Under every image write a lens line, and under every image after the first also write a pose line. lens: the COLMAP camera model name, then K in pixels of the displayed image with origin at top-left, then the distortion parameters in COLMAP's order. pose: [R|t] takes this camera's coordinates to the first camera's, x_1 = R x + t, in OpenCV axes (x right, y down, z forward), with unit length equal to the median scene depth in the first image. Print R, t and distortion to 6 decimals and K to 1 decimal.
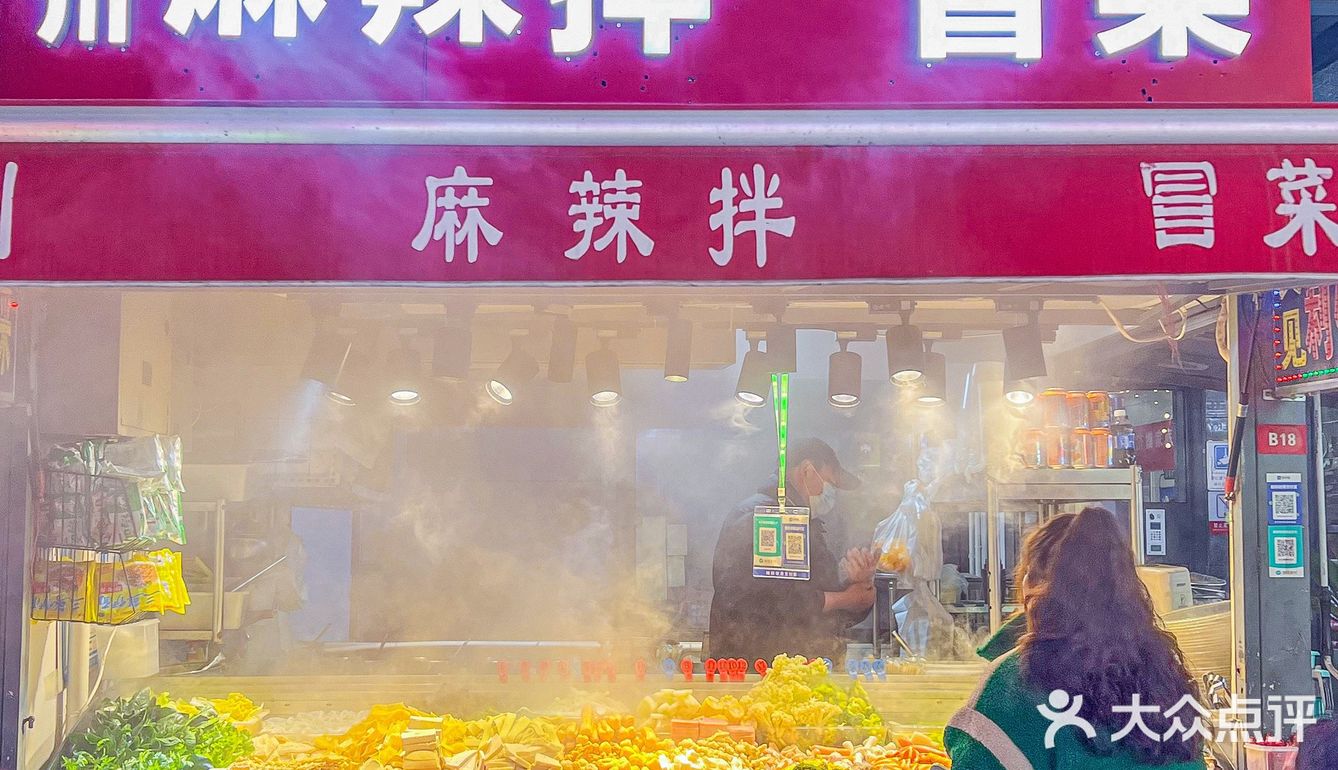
lens RADIAL K [[1771.5, 0, 669.0], [0, 1771.5, 385.0], [0, 0, 1]] dist [0.145763, -0.483882]
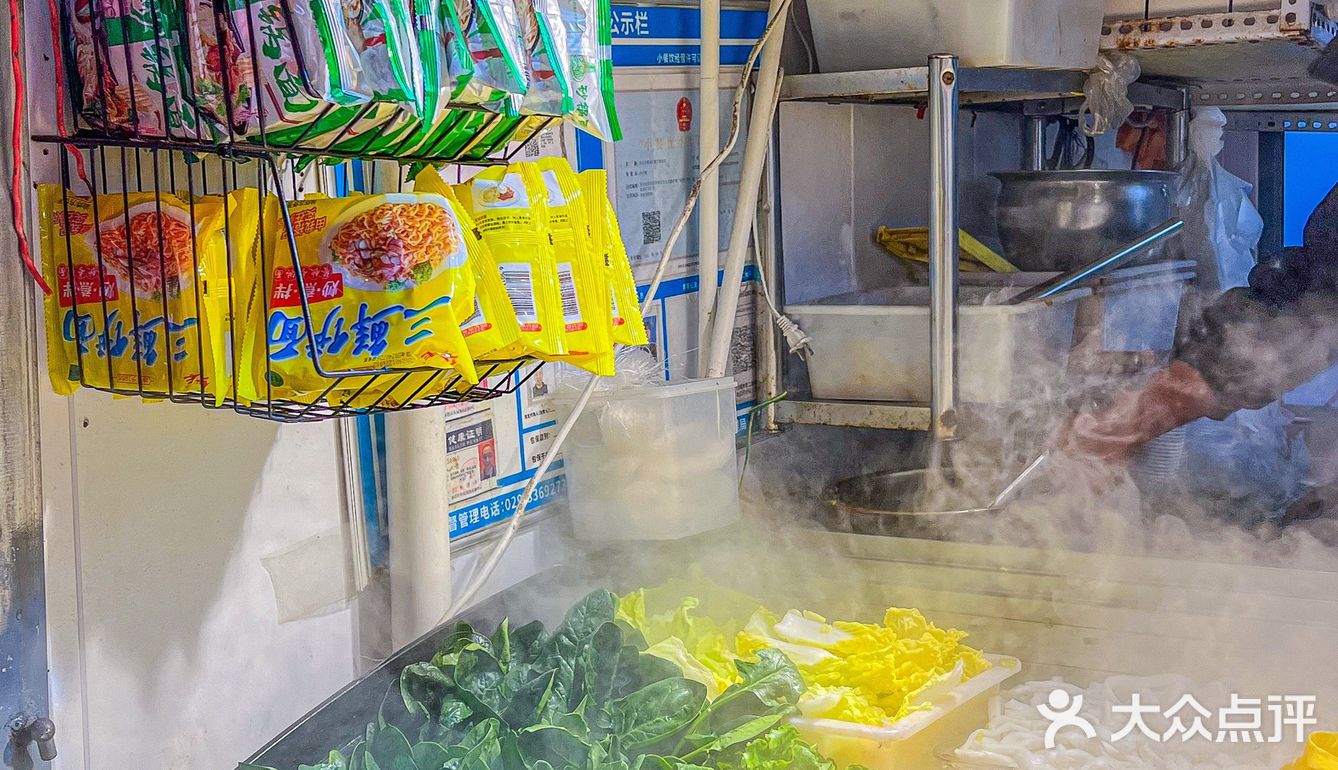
lens RADIAL K [[1771.5, 0, 669.0], [0, 1771.5, 385.0], [0, 0, 1]] dist [0.145763, -0.483882]
pose [[0.820885, 0.029101, -0.570351, -0.098678], [0.060944, 0.988534, 0.138152, 0.089585], [0.567832, -0.148166, 0.809700, 0.769464]]
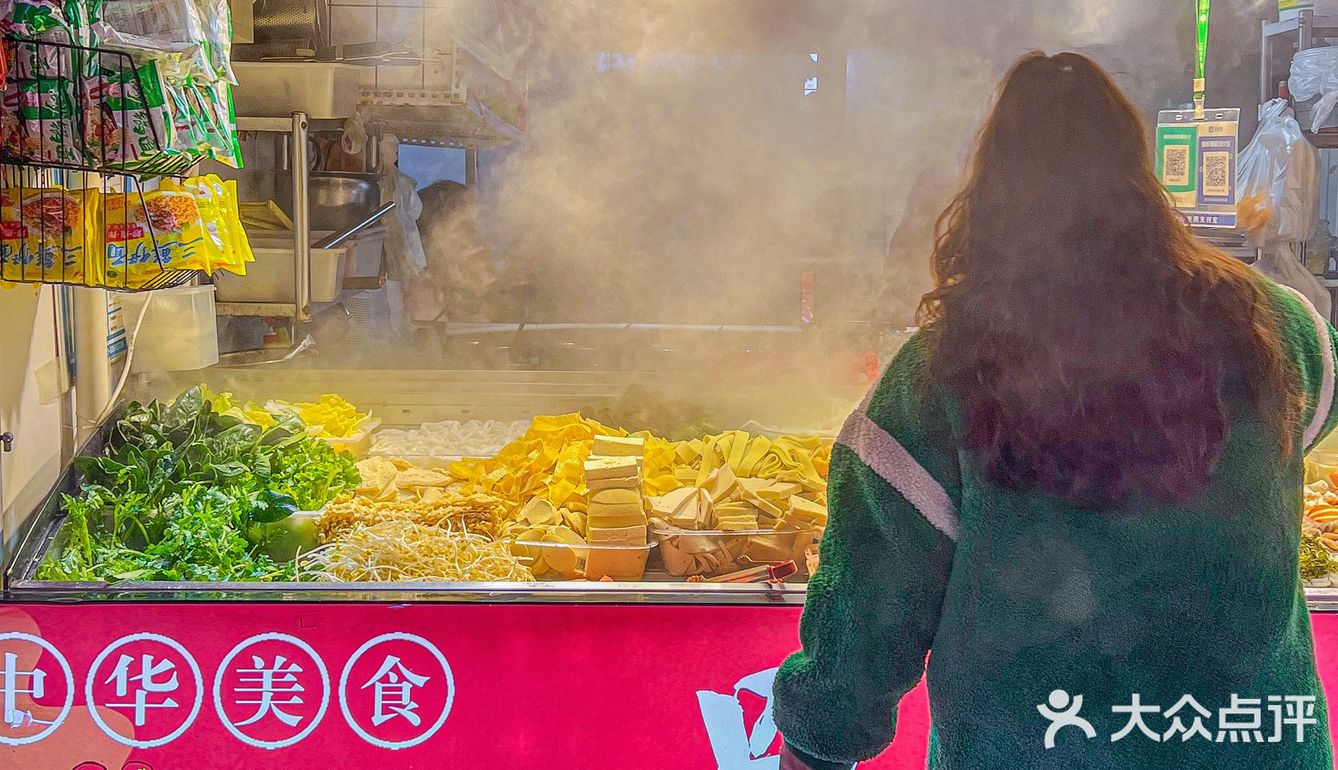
lens RADIAL K [[1779.0, 0, 669.0], [0, 1779.0, 385.0], [0, 0, 1]] dist [0.239507, -0.938086]
pose [[0.998480, 0.009612, -0.054262, -0.082784], [0.000117, 0.984298, 0.176514, 0.052143], [0.055107, -0.176252, 0.982801, 0.362928]]
